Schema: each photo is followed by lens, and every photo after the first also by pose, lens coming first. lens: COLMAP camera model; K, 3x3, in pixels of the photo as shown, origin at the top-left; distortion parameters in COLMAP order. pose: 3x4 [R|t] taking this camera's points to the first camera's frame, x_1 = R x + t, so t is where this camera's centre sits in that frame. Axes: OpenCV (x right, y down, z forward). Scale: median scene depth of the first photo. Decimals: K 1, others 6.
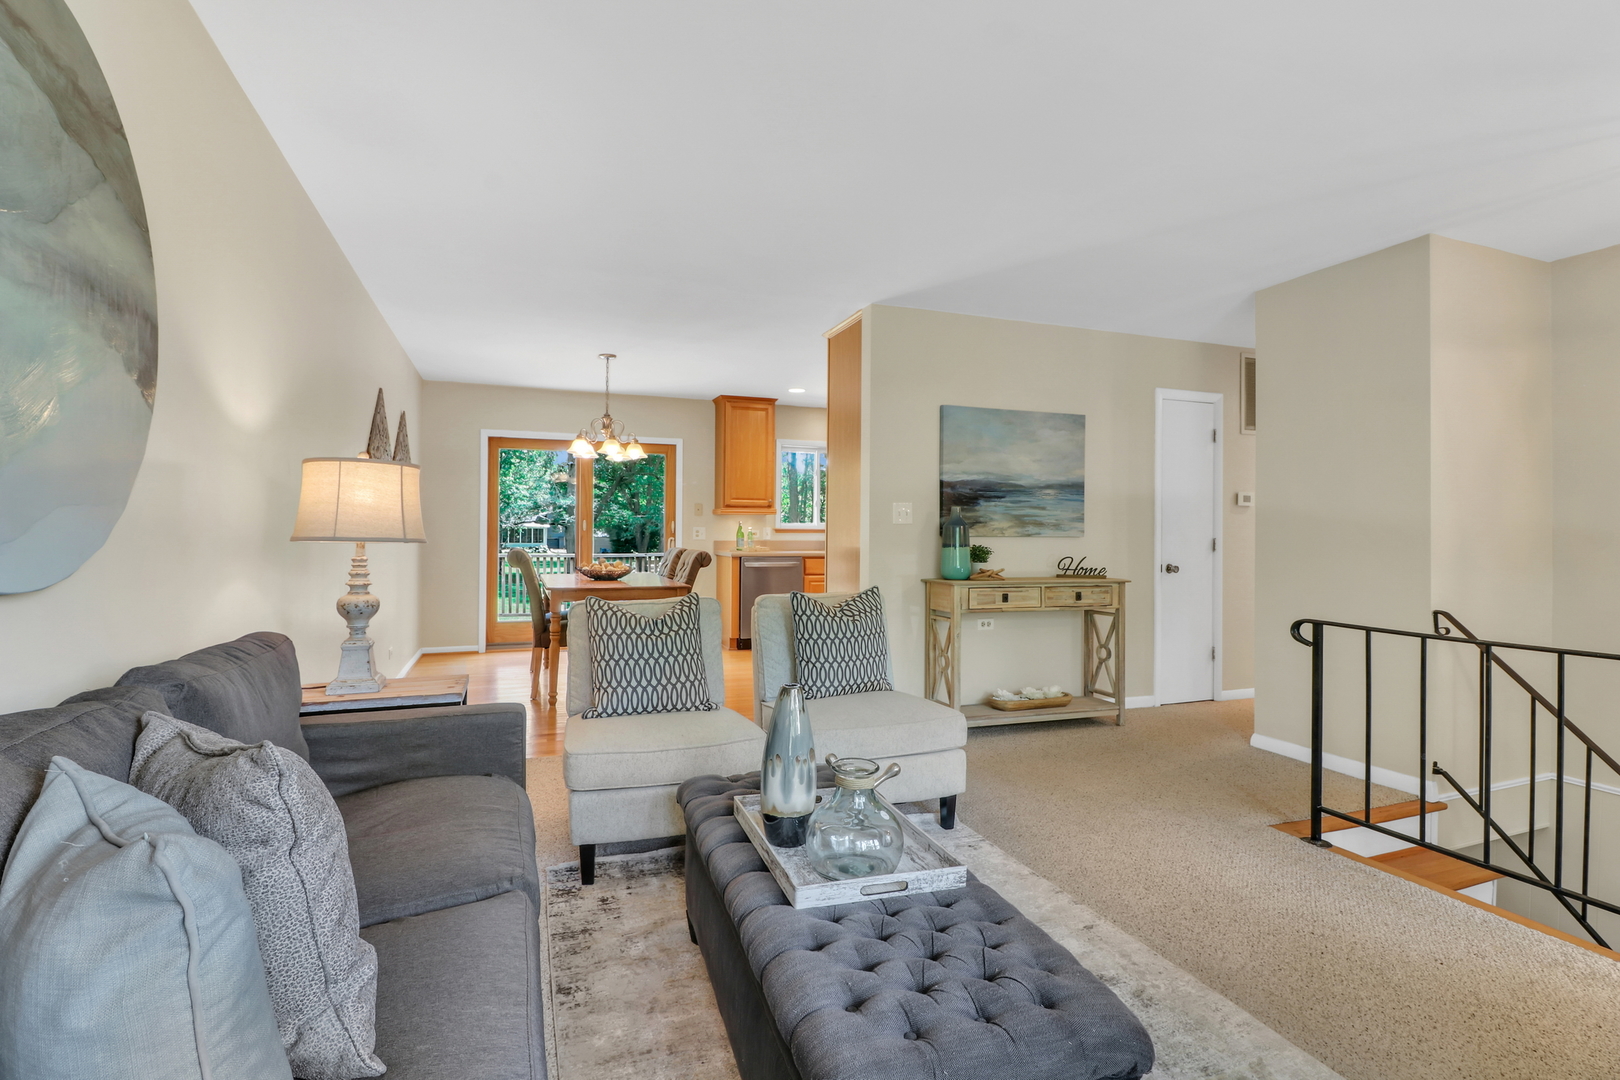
lens RADIAL K [[759.2, 0, 806.1], [0, 759.2, 531.7], [0, 0, 1]] dist [-0.007899, -0.007897]
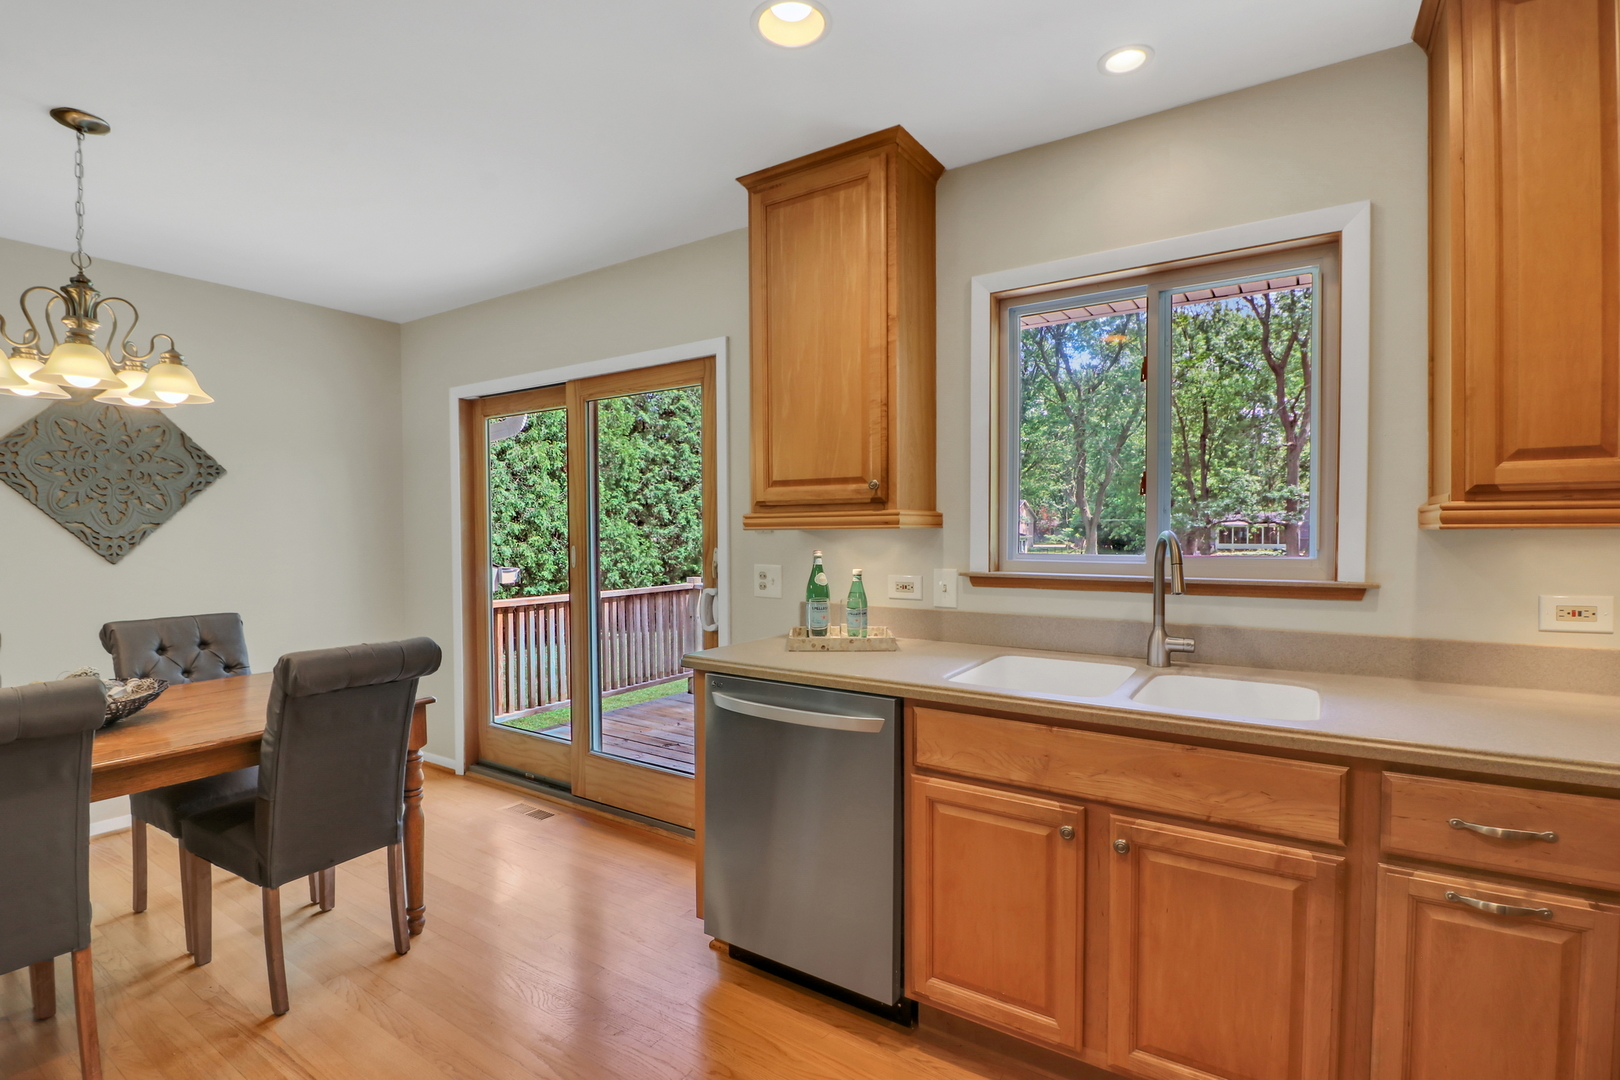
lens RADIAL K [[759.2, 0, 803.4], [0, 759.2, 542.7], [0, 0, 1]] dist [-0.007899, -0.007897]
pose [[0.588367, 0.006786, -0.808566, 0.288402], [0.008759, 0.999853, 0.014765, -0.035980], [0.808547, -0.015770, 0.588220, 1.312815]]
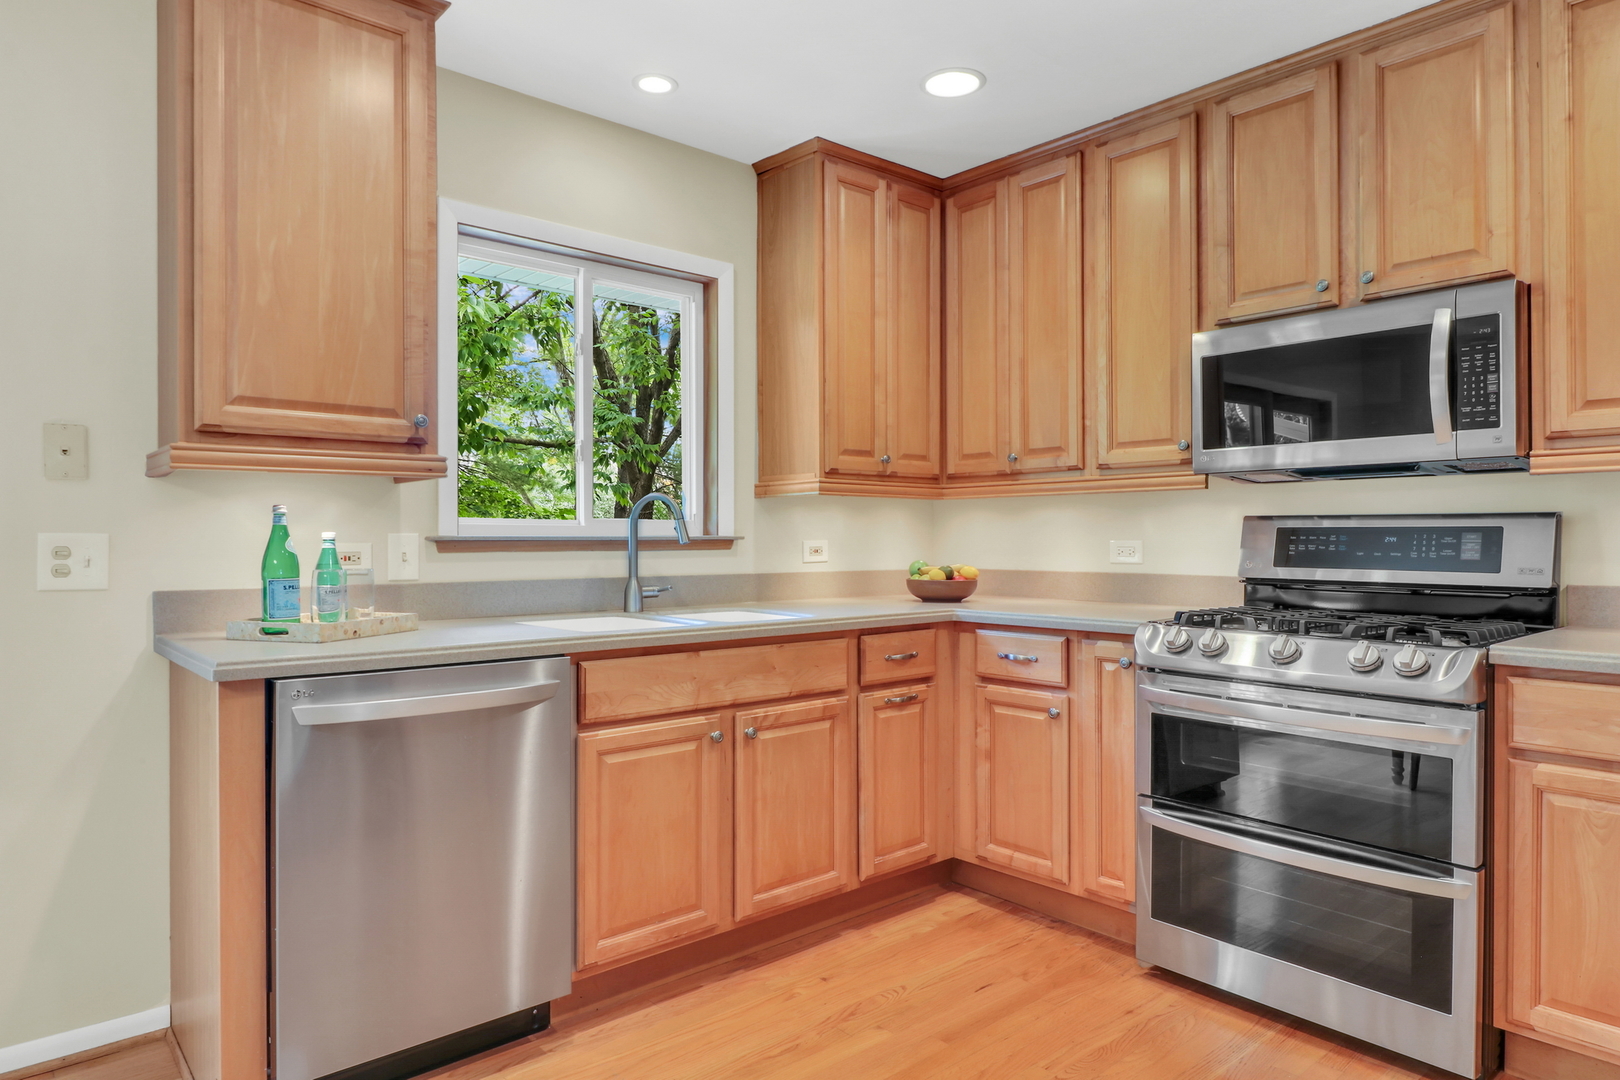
lens RADIAL K [[976.2, 0, 798.1], [0, 976.2, 537.3], [0, 0, 1]] dist [0.006572, -0.007902]
pose [[0.935041, -0.008209, 0.354443, -0.074425], [0.009312, 0.999956, -0.001404, -0.003359], [-0.354416, 0.004613, 0.935076, 1.096647]]
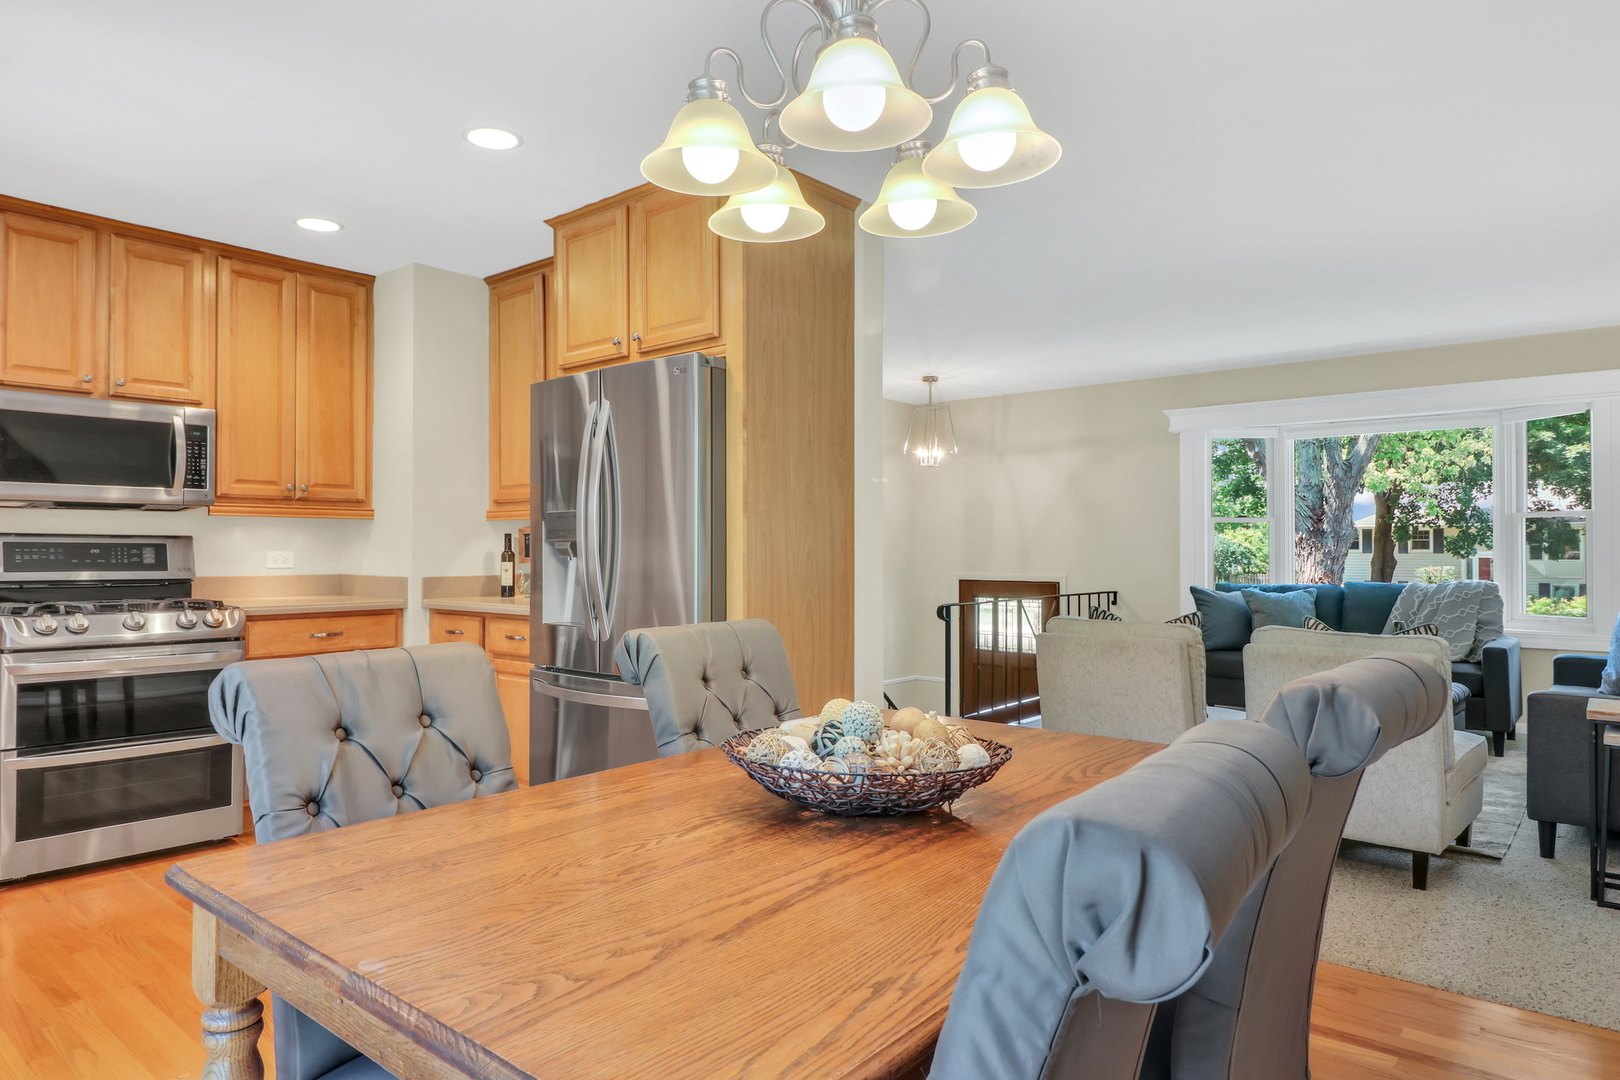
lens RADIAL K [[961.7, 0, 795.4], [0, 961.7, 538.4], [0, 0, 1]] dist [-0.010440, -0.003352]
pose [[-0.493267, 0.004886, 0.869864, -0.588397], [0.000730, 0.999986, -0.005203, -0.006186], [-0.869878, -0.001931, -0.493264, 1.392823]]
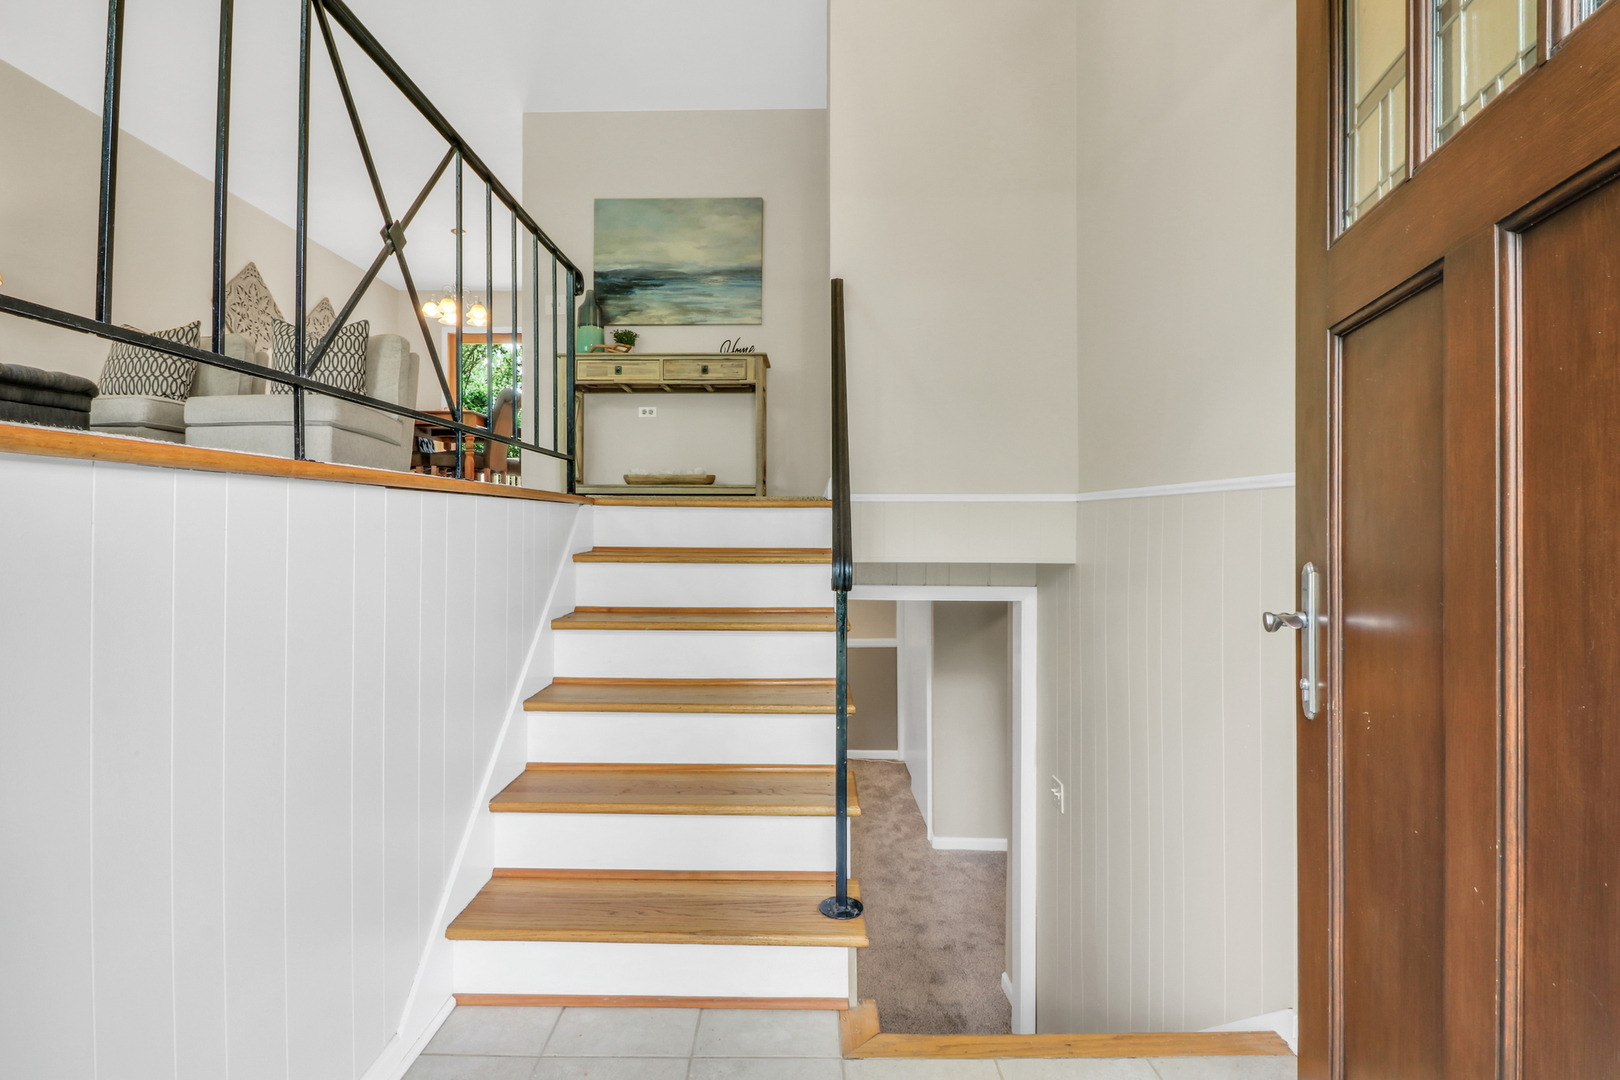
lens RADIAL K [[759.2, 0, 805.6], [0, 759.2, 537.4], [0, 0, 1]] dist [-0.007899, -0.007897]
pose [[0.940216, -0.003893, -0.340557, 0.775083], [0.011375, 0.999736, 0.019978, 0.269881], [0.340389, -0.022657, 0.940012, 0.107198]]
